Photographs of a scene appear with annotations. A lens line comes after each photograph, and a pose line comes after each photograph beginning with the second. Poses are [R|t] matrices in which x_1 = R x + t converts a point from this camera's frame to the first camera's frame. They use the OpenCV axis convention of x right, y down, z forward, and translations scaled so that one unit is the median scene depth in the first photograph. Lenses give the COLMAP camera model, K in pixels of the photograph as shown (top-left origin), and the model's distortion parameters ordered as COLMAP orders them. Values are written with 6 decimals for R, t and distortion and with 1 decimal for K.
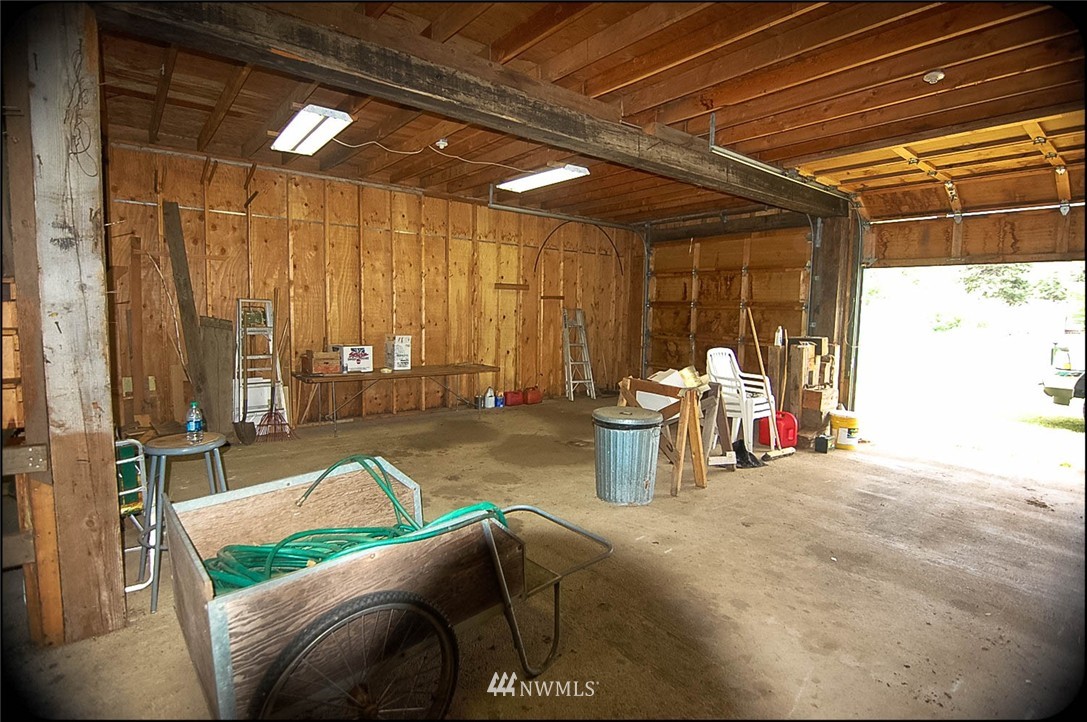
lens RADIAL K [[521.5, 0, 543.5], [0, 521.5, 361.0], [0, 0, 1]] dist [-0.002252, -0.000186]
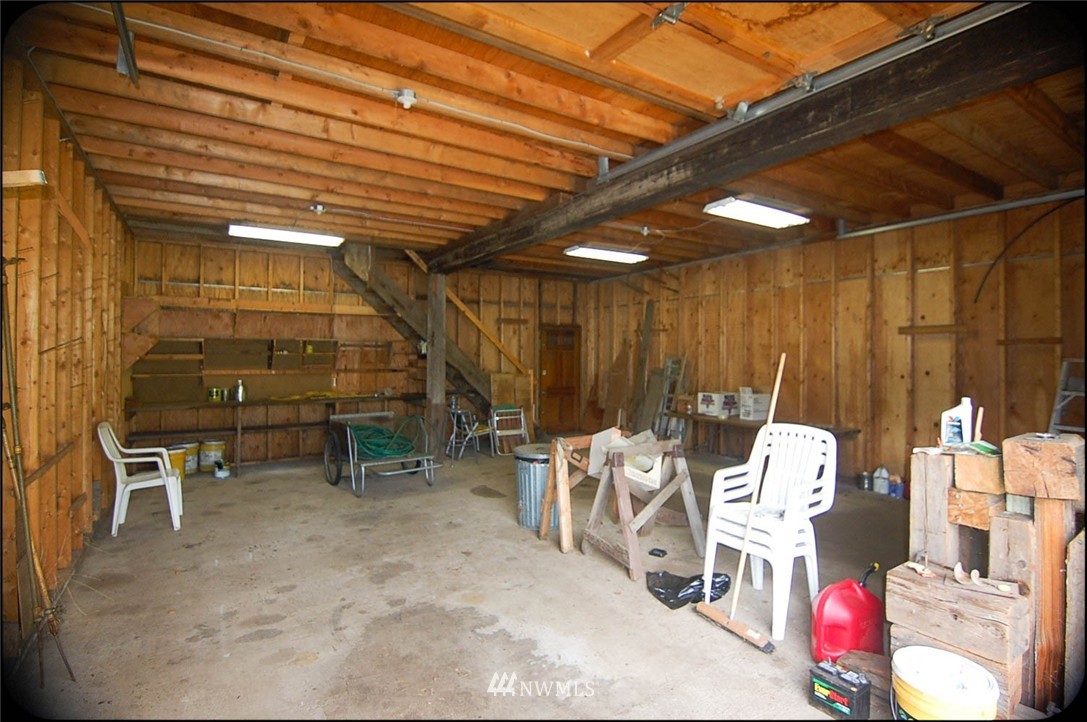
lens RADIAL K [[521.5, 0, 543.5], [0, 521.5, 361.0], [0, 0, 1]] dist [-0.002252, -0.000186]
pose [[-0.087229, -0.012527, -0.996110, 0.705804], [-0.103129, 0.994662, -0.003478, -0.047844], [0.990836, 0.102425, -0.088055, 0.583091]]
